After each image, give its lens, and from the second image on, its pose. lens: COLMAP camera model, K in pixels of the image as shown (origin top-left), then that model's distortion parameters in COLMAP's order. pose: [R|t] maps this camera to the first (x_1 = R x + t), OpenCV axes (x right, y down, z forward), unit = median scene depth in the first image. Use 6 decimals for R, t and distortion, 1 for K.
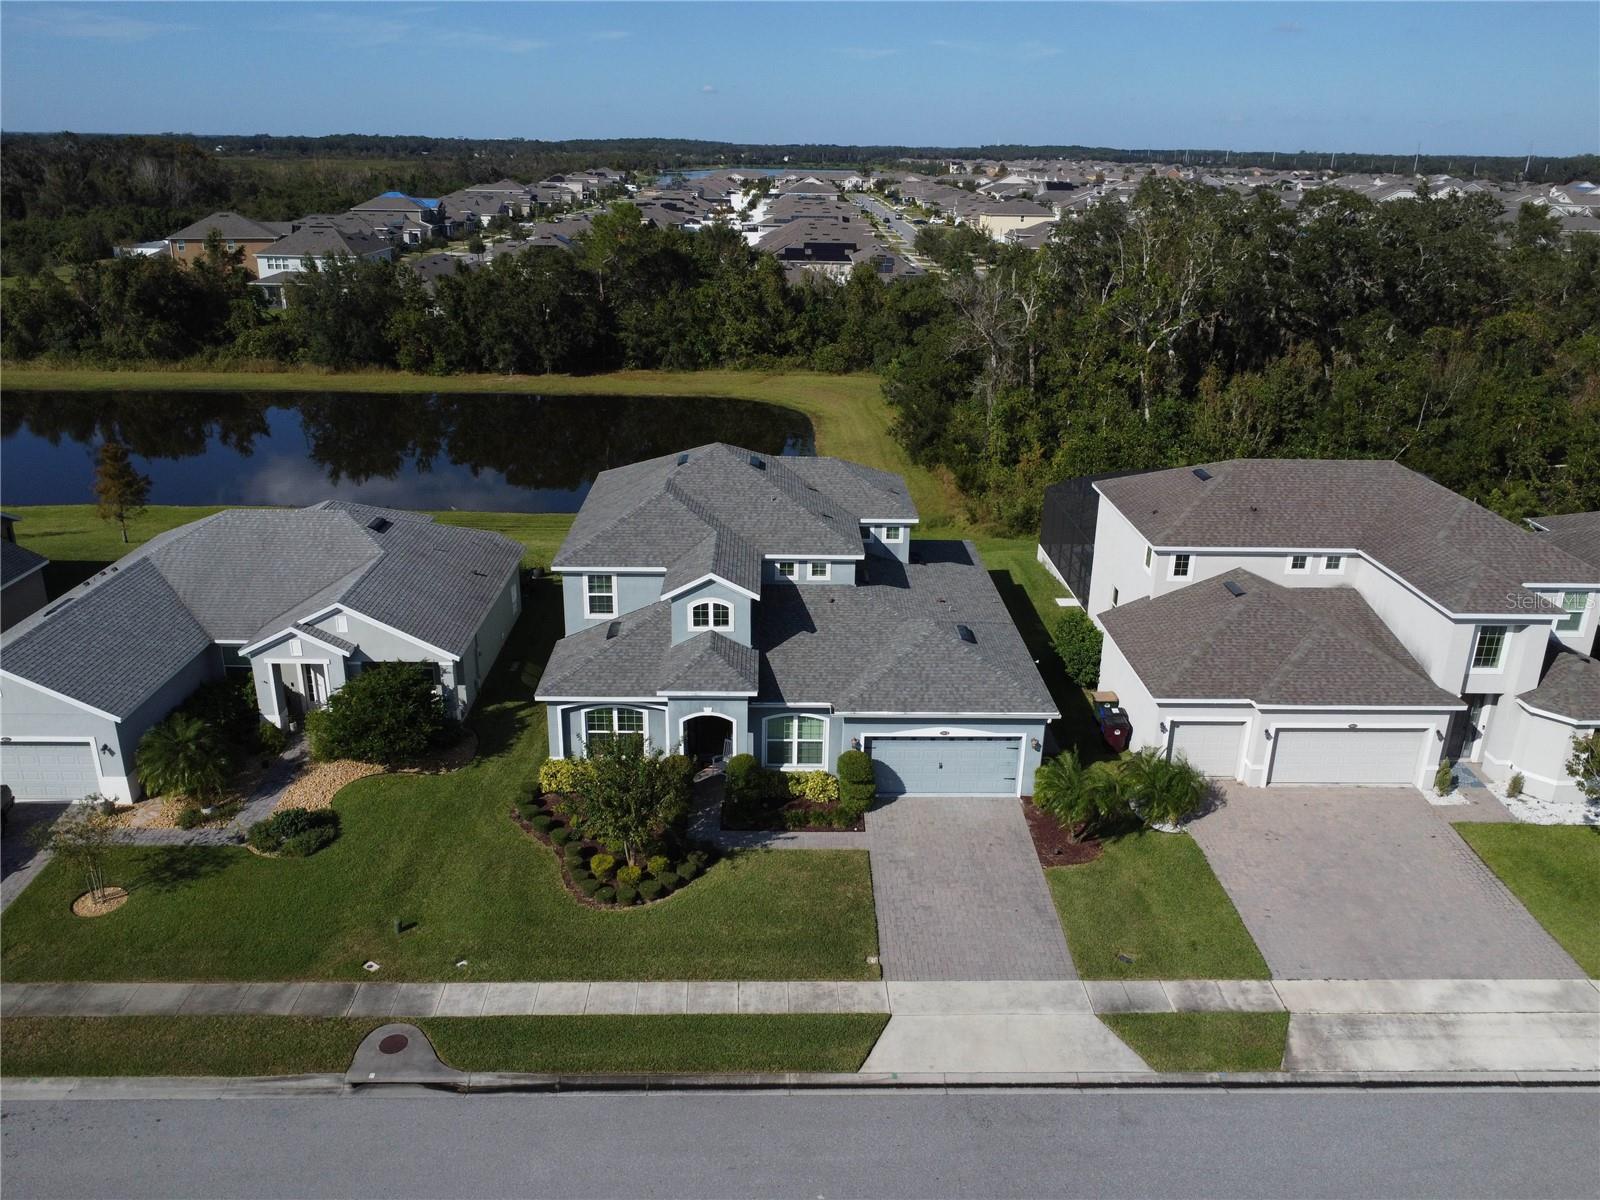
lens RADIAL K [[1201.2, 0, 800.0], [0, 1201.2, 602.4], [0, 0, 1]] dist [0.003074, 0.000881]
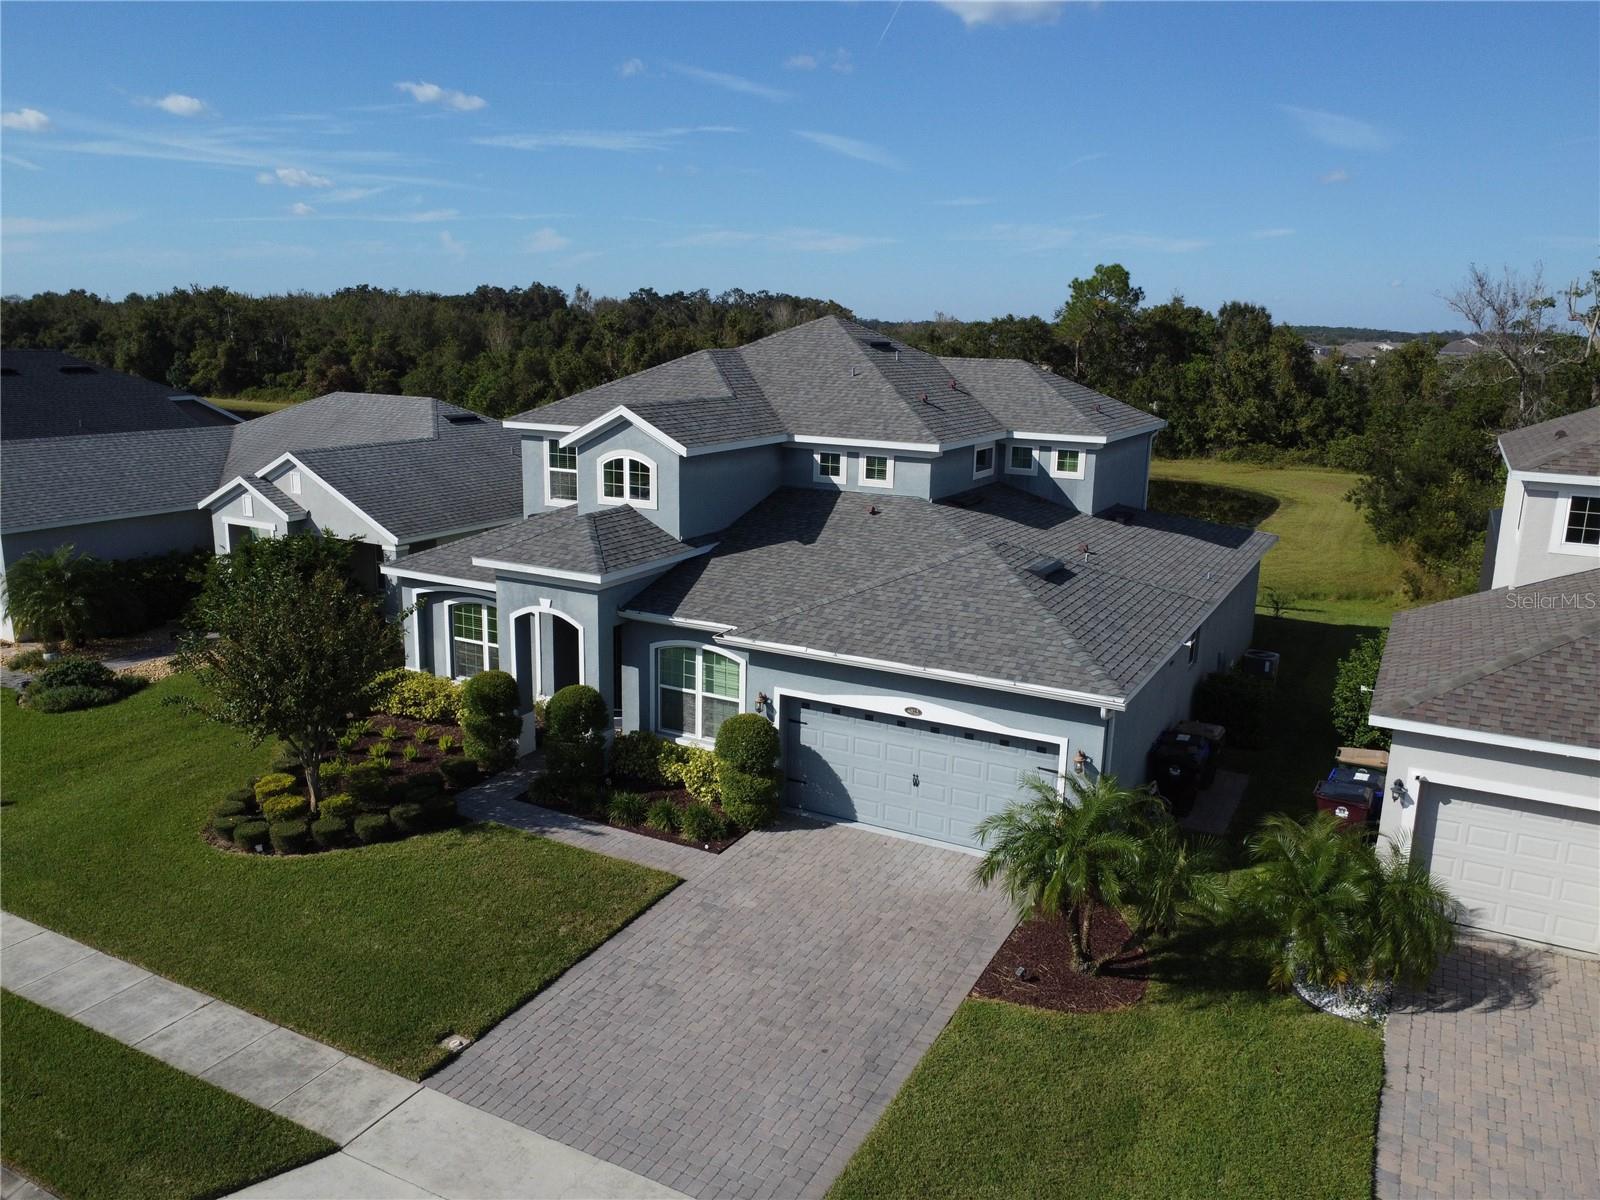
lens RADIAL K [[1201.2, 0, 799.7], [0, 1201.2, 595.2], [0, 0, 1]] dist [0.003074, 0.000881]
pose [[0.868325, 0.108024, -0.484090, 0.312881], [-0.181940, 0.977332, -0.108260, 0.120257], [0.461422, 0.182080, 0.868295, 0.491237]]
